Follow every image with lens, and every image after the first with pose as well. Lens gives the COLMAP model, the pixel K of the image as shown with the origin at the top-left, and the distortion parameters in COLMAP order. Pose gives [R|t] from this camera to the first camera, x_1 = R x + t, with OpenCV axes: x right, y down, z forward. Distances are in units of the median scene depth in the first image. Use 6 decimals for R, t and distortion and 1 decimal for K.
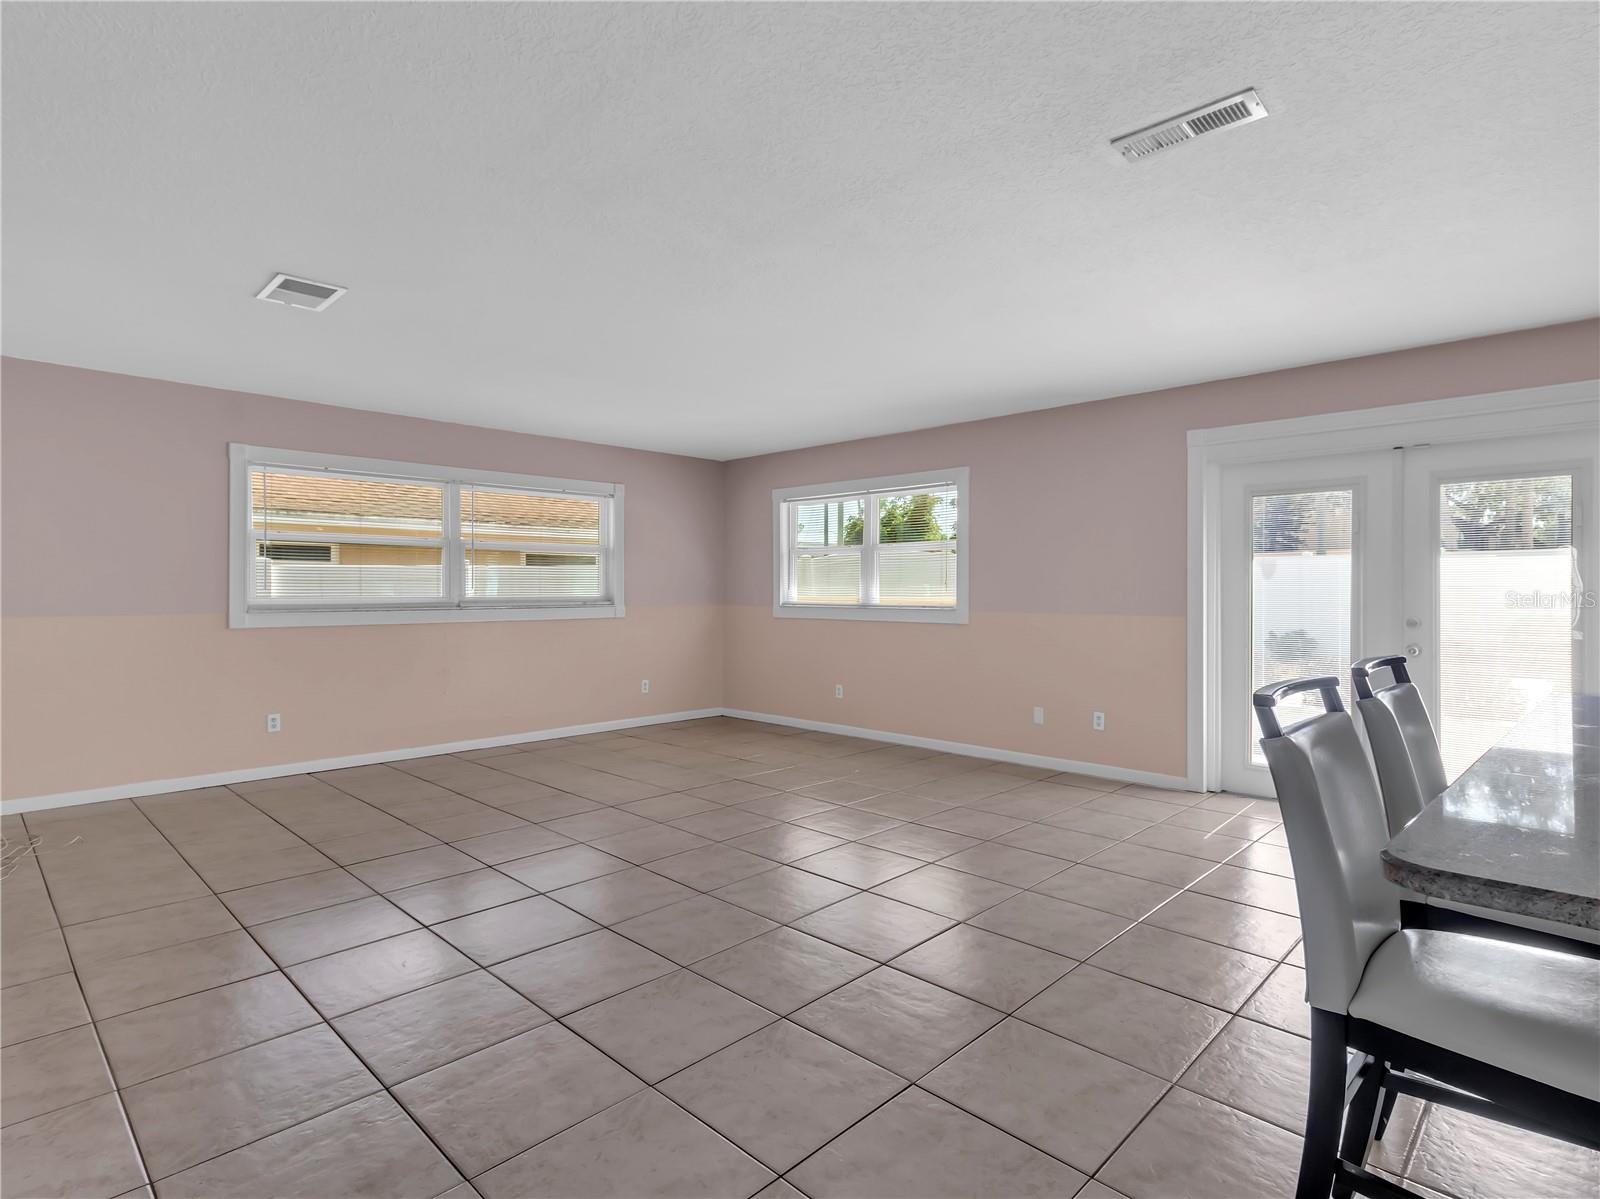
lens RADIAL K [[840.1, 0, 793.9], [0, 840.1, 590.3], [0, 0, 1]] dist [0.014135, -0.000095]
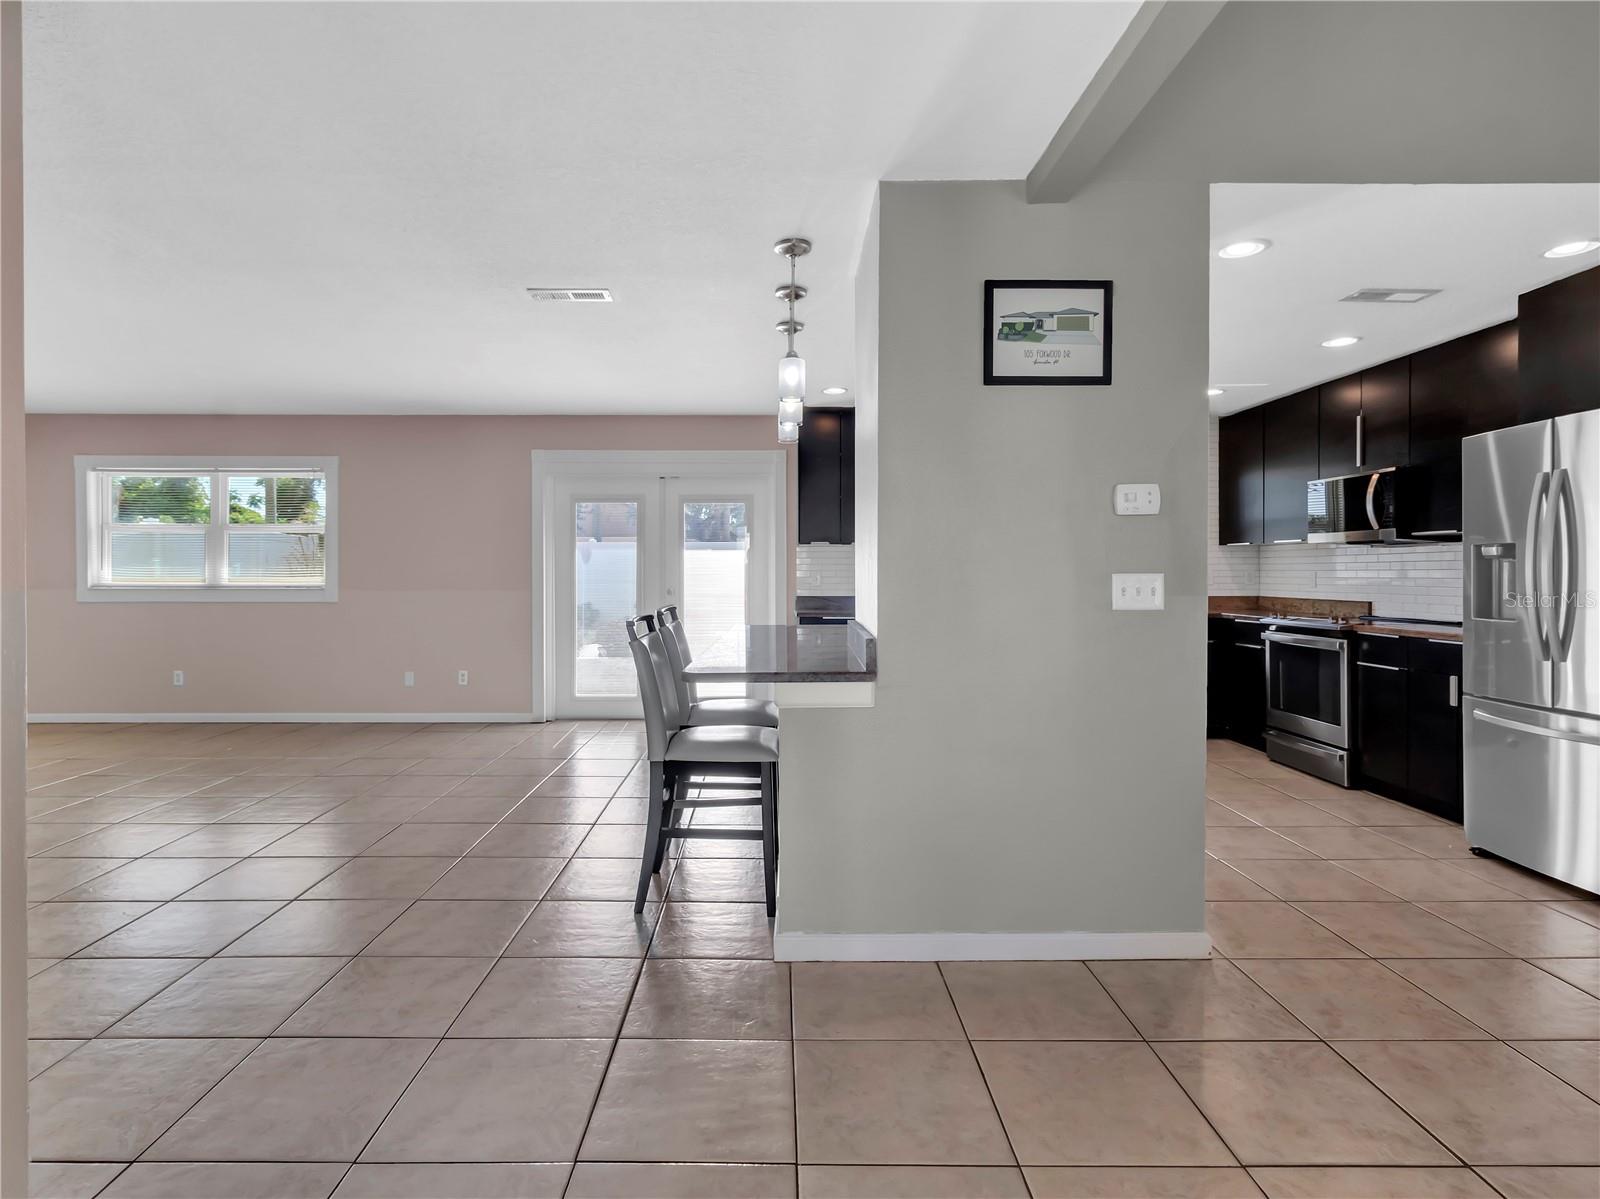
lens RADIAL K [[843.0, 0, 779.4], [0, 843.0, 577.8], [0, 0, 1]] dist [-0.001034, -0.000274]
pose [[0.713150, -0.007459, 0.700972, -0.154101], [0.001085, 0.999954, 0.009537, -0.000804], [-0.701011, -0.006040, 0.713125, -0.179067]]
